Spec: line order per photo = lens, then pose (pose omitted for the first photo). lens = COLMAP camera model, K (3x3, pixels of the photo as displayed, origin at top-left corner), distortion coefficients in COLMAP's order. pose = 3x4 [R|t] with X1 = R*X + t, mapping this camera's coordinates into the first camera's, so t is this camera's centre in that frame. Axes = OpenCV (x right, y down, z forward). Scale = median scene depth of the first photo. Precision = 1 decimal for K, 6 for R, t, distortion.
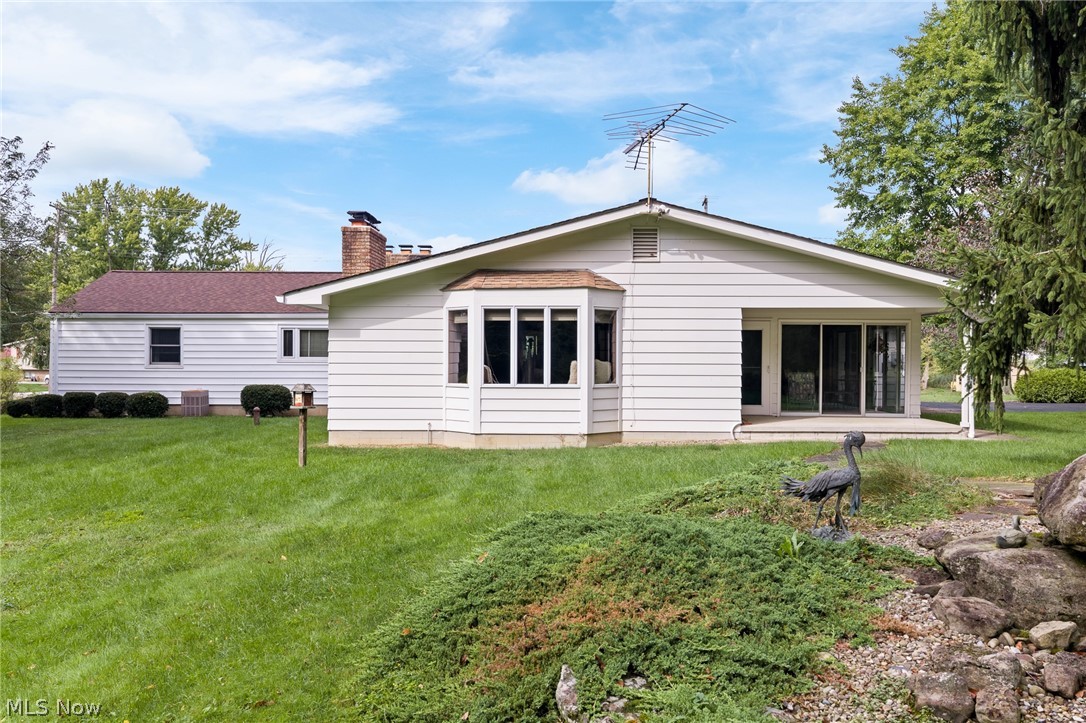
lens RADIAL K [[927.4, 0, 543.0], [0, 927.4, 361.5], [0, 0, 1]] dist [0.009257, -0.008344]
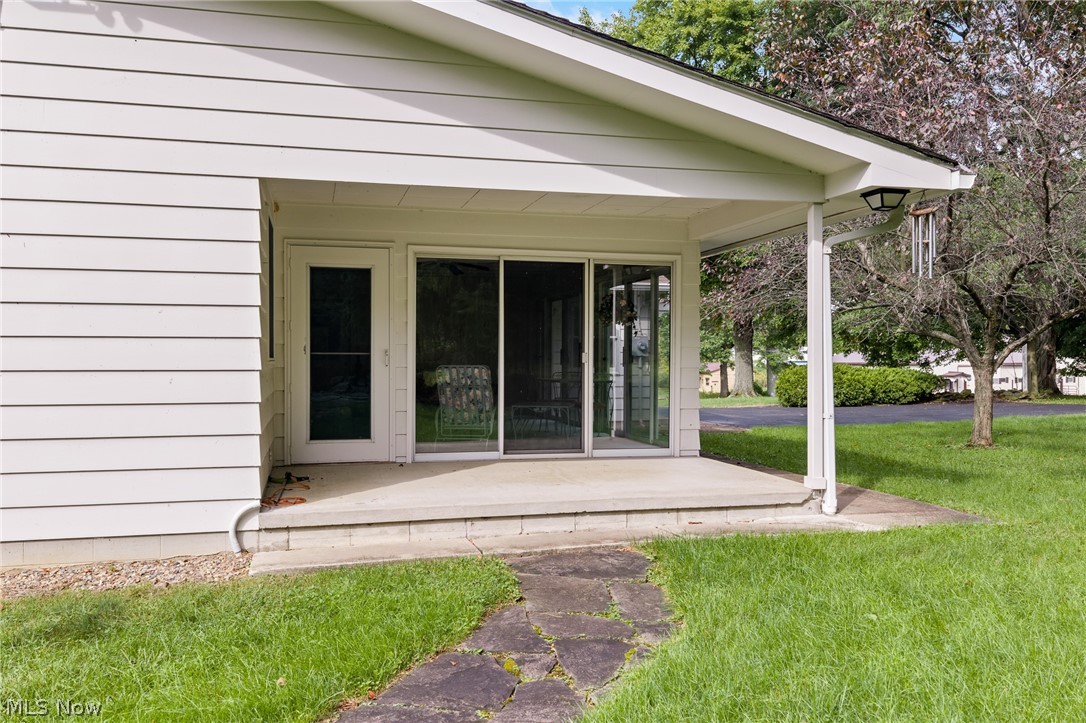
lens RADIAL K [[927.4, 0, 543.0], [0, 927.4, 361.5], [0, 0, 1]] dist [0.009257, -0.008344]
pose [[0.962073, -0.003861, 0.272765, 0.190143], [0.004666, 0.999986, -0.002303, 0.011389], [-0.272752, 0.003489, 0.962078, 0.541798]]
